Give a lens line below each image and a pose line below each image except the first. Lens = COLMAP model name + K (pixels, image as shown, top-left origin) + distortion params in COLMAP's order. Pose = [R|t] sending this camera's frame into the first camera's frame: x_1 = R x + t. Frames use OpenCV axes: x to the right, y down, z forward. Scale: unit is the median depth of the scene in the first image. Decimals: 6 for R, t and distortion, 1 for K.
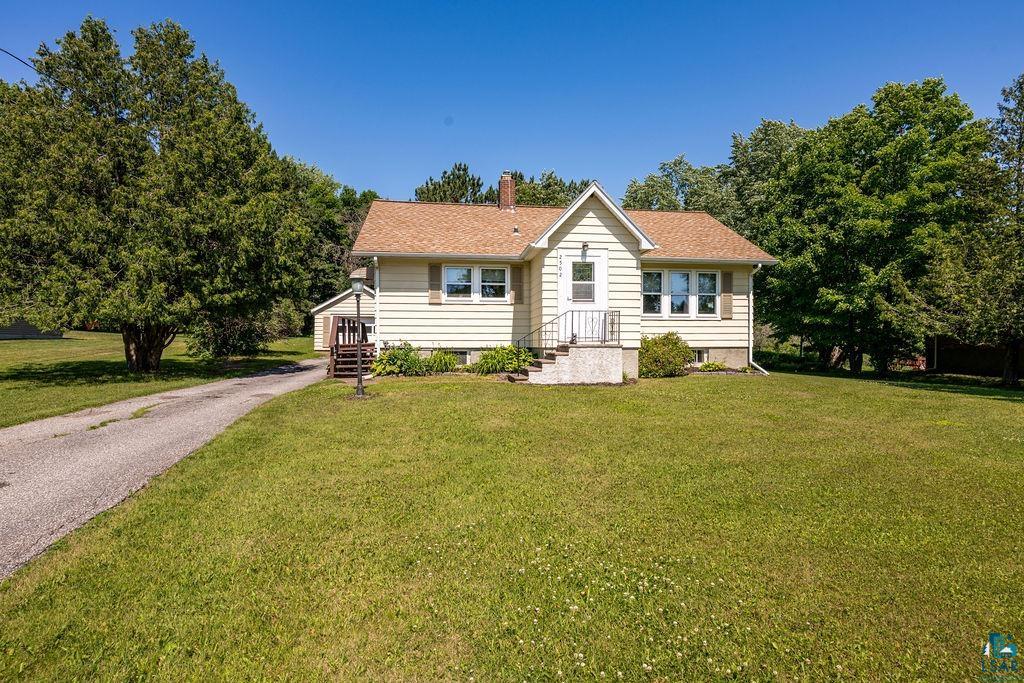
lens RADIAL K [[525.0, 0, 509.8], [0, 525.0, 358.1], [0, 0, 1]] dist [0.001554, 0.000610]
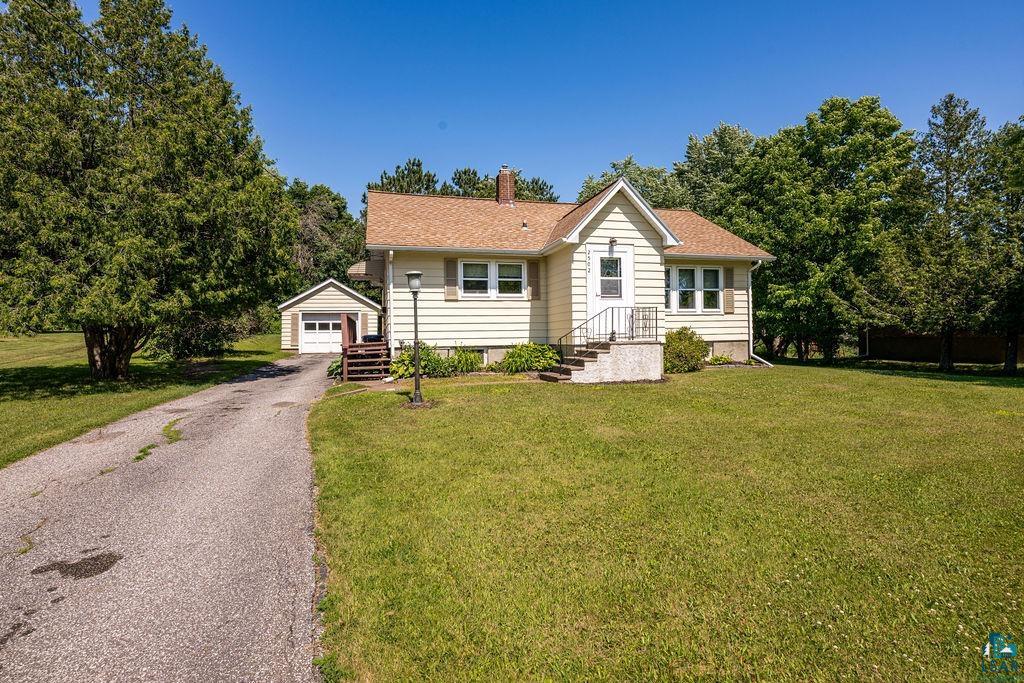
lens RADIAL K [[509.2, 0, 512.0], [0, 509.2, 341.5], [0, 0, 1]] dist [0.003870, 0.000276]
pose [[0.990843, -0.015818, 0.134091, -0.159194], [0.018194, 0.999698, -0.016514, -0.011315], [-0.133789, 0.018802, 0.990831, 0.069992]]
